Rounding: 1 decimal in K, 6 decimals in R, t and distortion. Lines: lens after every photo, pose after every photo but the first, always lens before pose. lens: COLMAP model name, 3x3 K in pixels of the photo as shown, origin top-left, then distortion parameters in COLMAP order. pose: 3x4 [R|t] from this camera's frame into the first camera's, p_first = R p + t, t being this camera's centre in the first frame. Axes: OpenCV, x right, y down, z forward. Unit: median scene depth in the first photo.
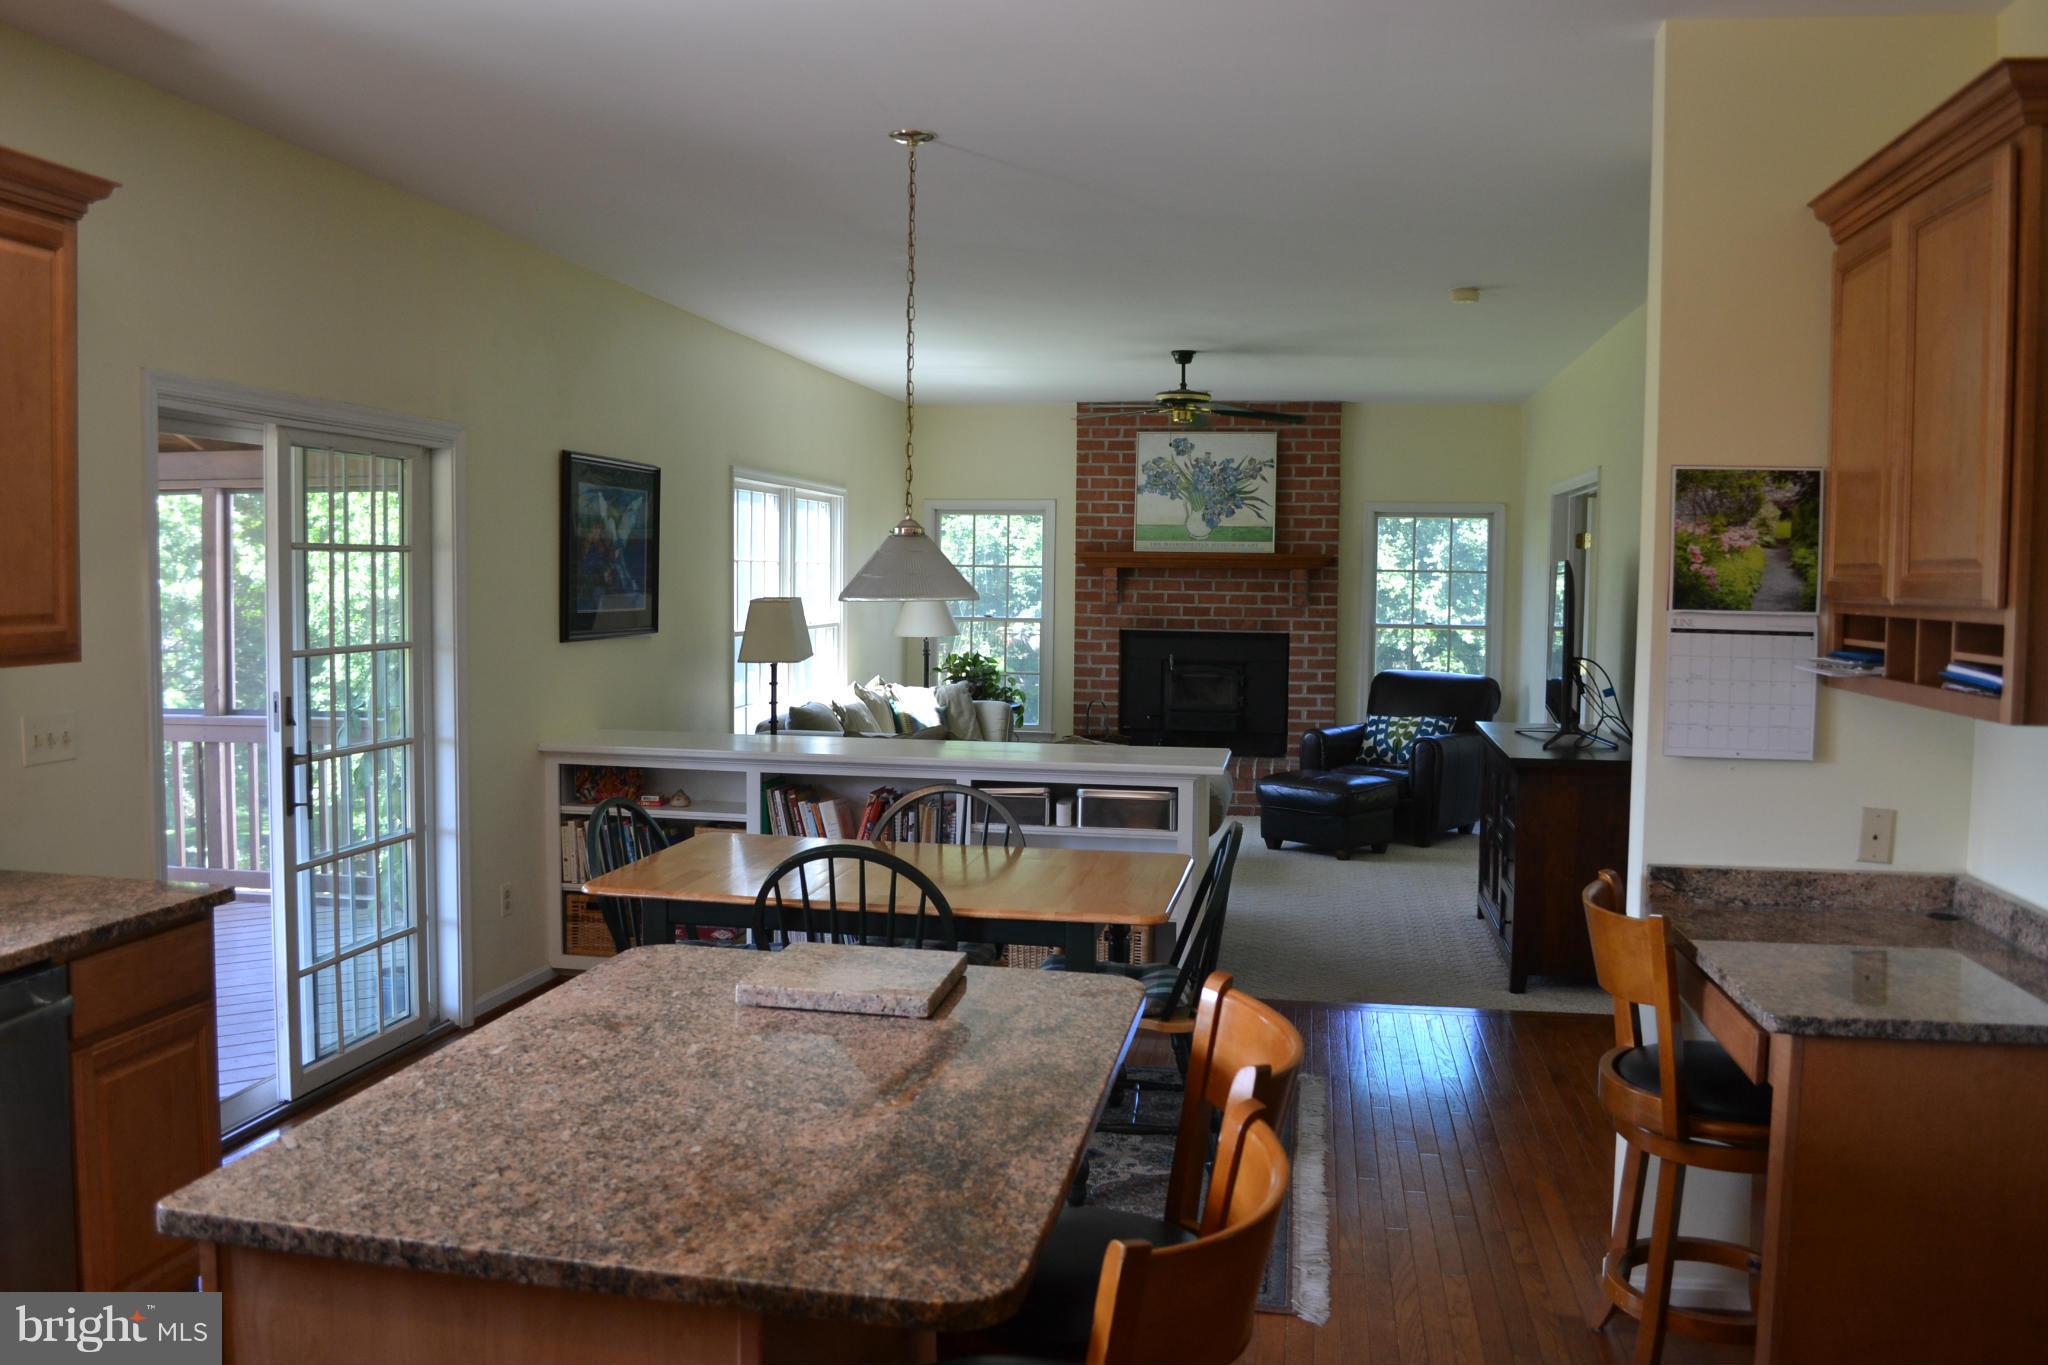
lens RADIAL K [[1641.8, 0, 1024.0], [0, 1641.8, 682.5], [0, 0, 1]] dist [-0.078257, 0.008464]
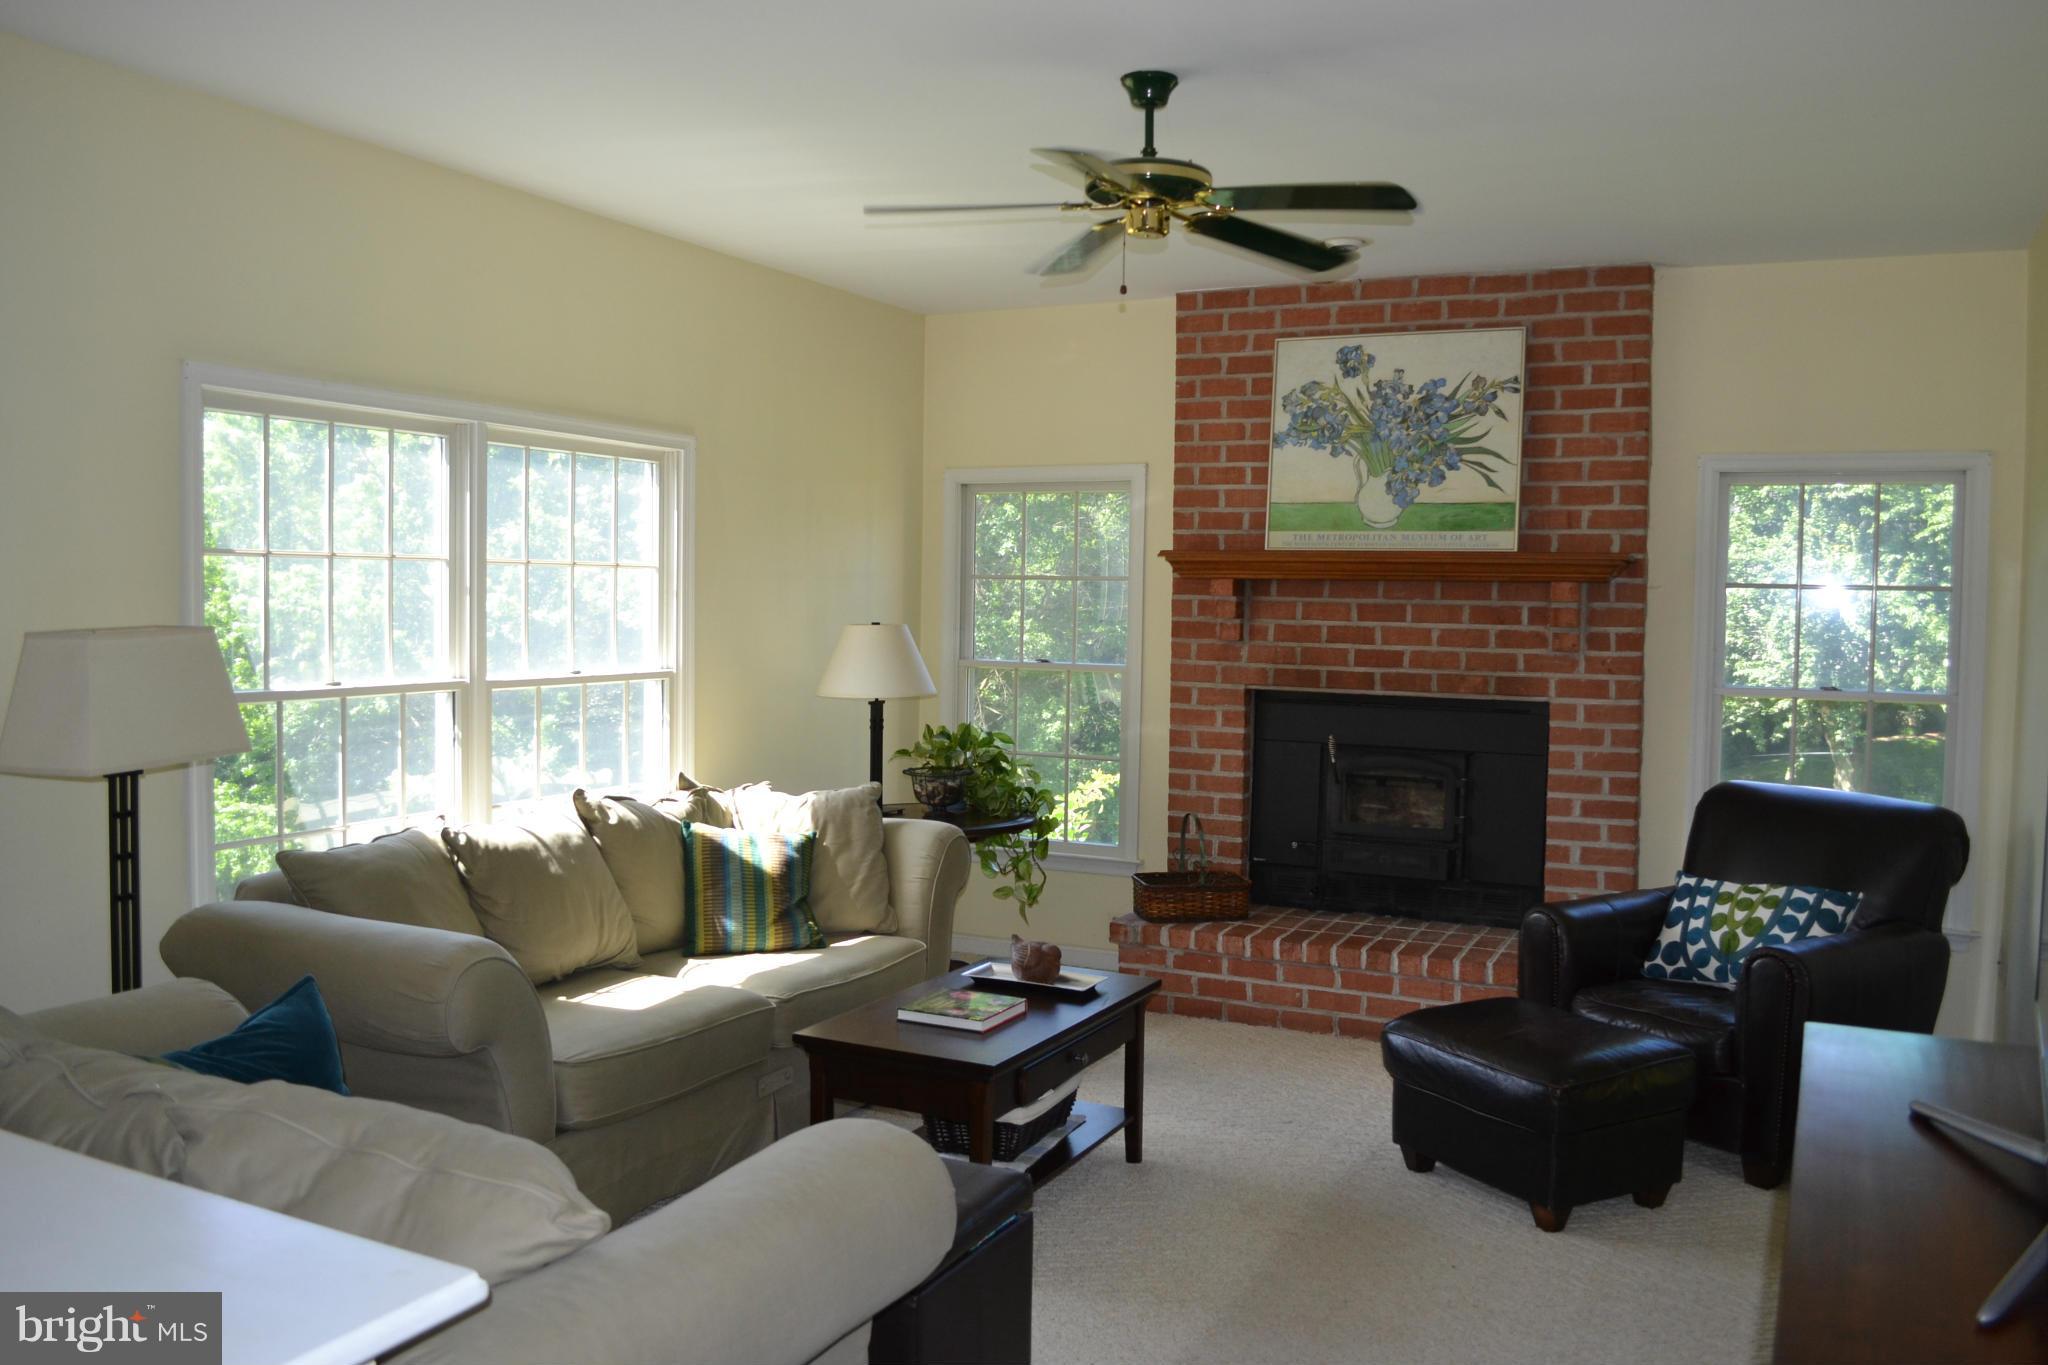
lens RADIAL K [[1641.8, 0, 1024.0], [0, 1641.8, 682.5], [0, 0, 1]] dist [-0.078257, 0.008464]
pose [[0.959110, 0.018153, -0.282452, 0.152915], [-0.023253, 0.999621, -0.014713, -0.025484], [0.282078, 0.020680, 0.959168, 0.457393]]
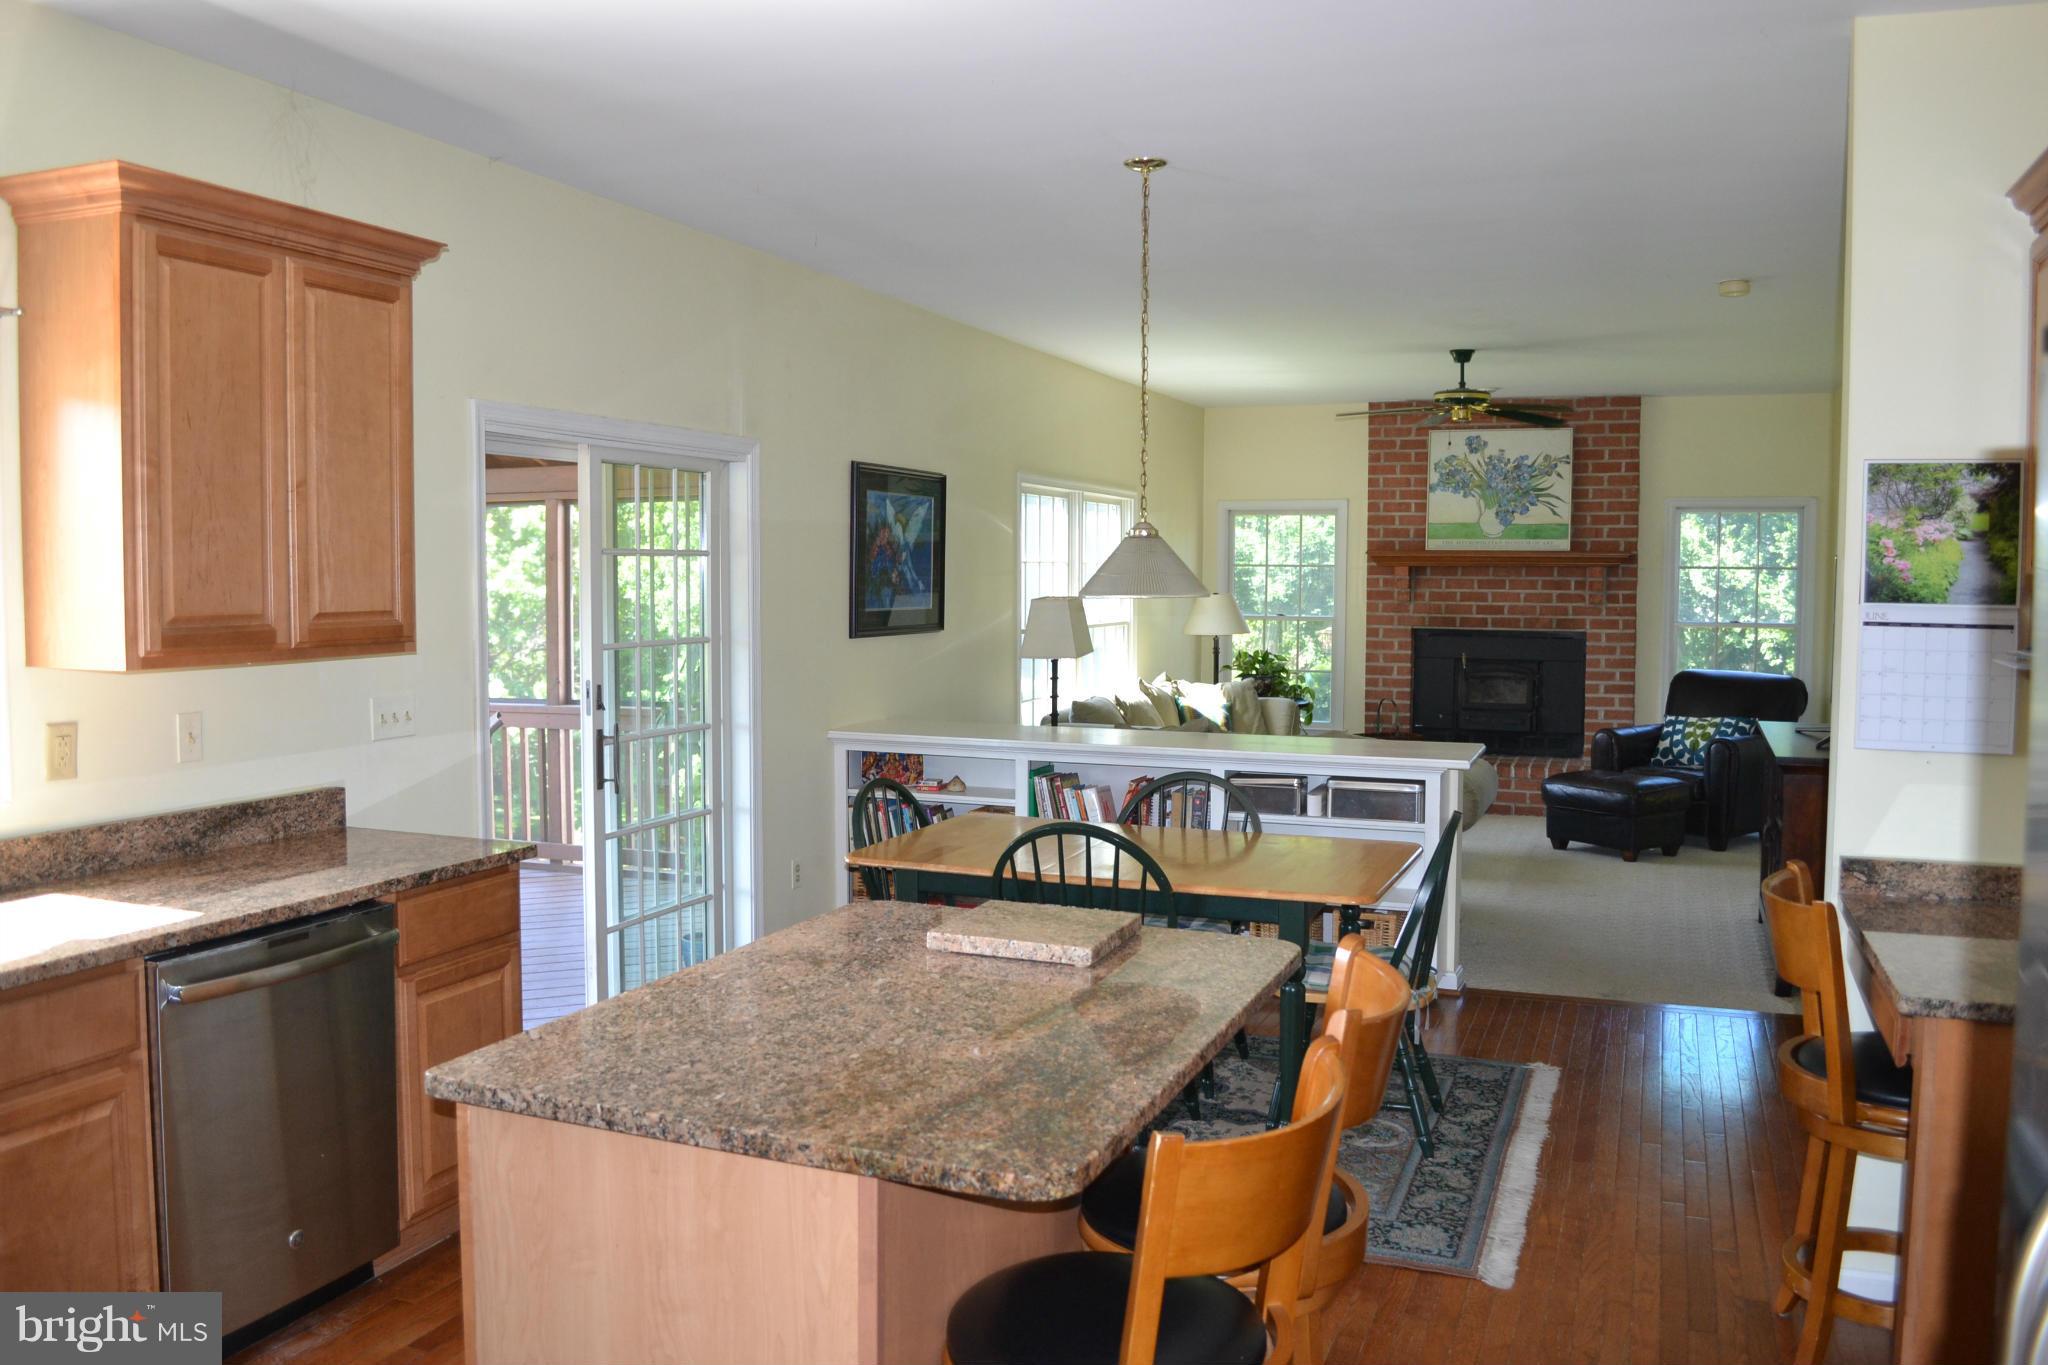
lens RADIAL K [[1641.8, 0, 1024.0], [0, 1641.8, 682.5], [0, 0, 1]] dist [-0.078257, 0.008464]
pose [[0.979674, 0.005852, -0.200513, 0.028240], [-0.005940, 0.999982, 0.000162, 0.002328], [0.200510, 0.001032, 0.979691, -0.026128]]
